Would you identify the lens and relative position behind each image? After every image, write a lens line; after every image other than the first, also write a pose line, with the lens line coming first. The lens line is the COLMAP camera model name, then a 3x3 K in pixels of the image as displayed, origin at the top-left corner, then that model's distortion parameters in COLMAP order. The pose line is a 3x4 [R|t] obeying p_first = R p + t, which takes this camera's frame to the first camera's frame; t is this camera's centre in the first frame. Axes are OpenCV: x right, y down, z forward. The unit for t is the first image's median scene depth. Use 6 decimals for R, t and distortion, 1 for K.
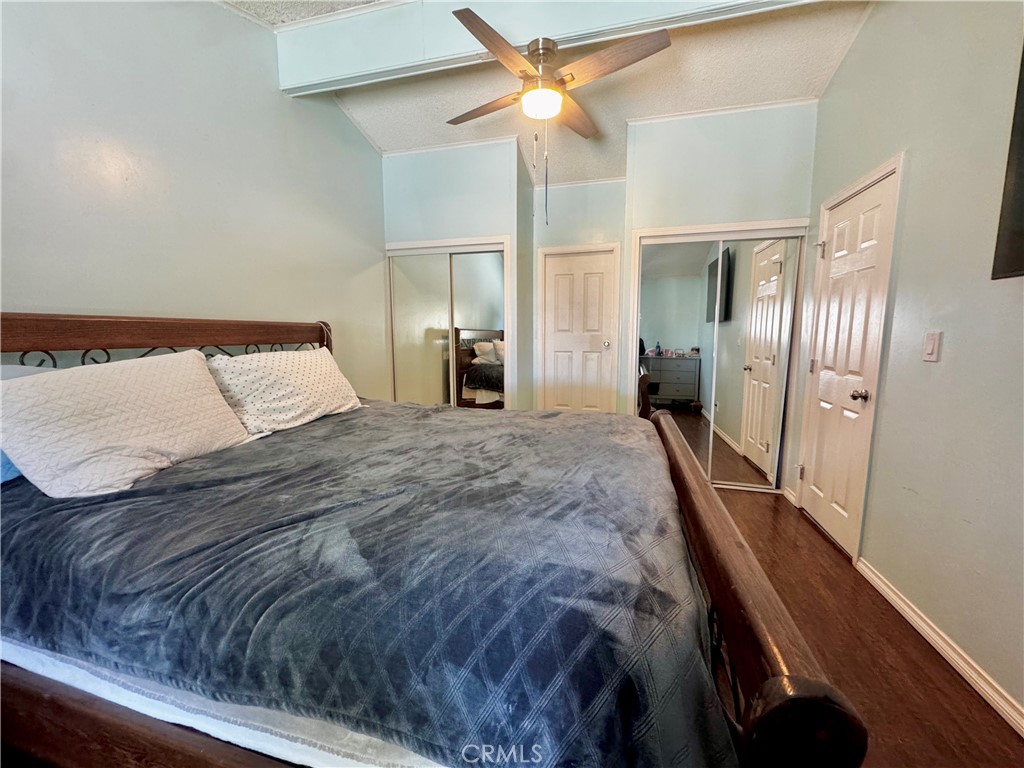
lens RADIAL K [[411.6, 0, 509.7], [0, 411.6, 385.2], [0, 0, 1]] dist [-0.004107, -0.000304]
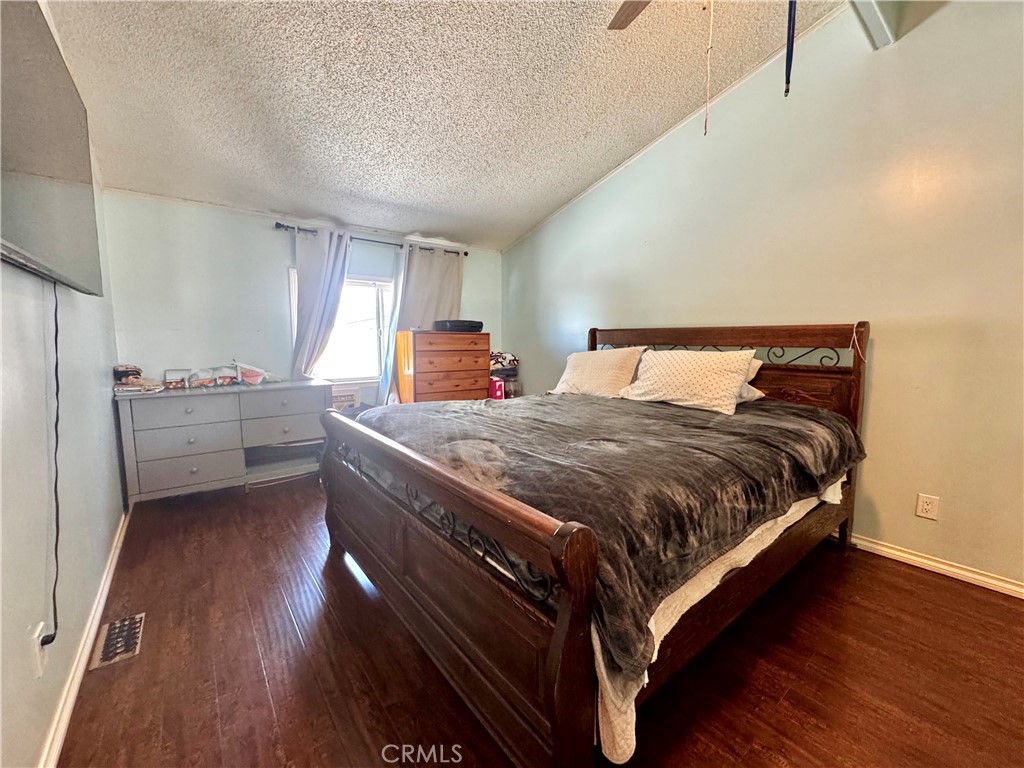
lens RADIAL K [[411.6, 0, 512.0], [0, 411.6, 380.5], [0, 0, 1]] dist [-0.004107, -0.000304]
pose [[-0.590360, 0.091413, -0.801947, 0.882063], [-0.093362, 0.979163, 0.180343, -0.184857], [0.801722, 0.181338, -0.569524, 1.389656]]
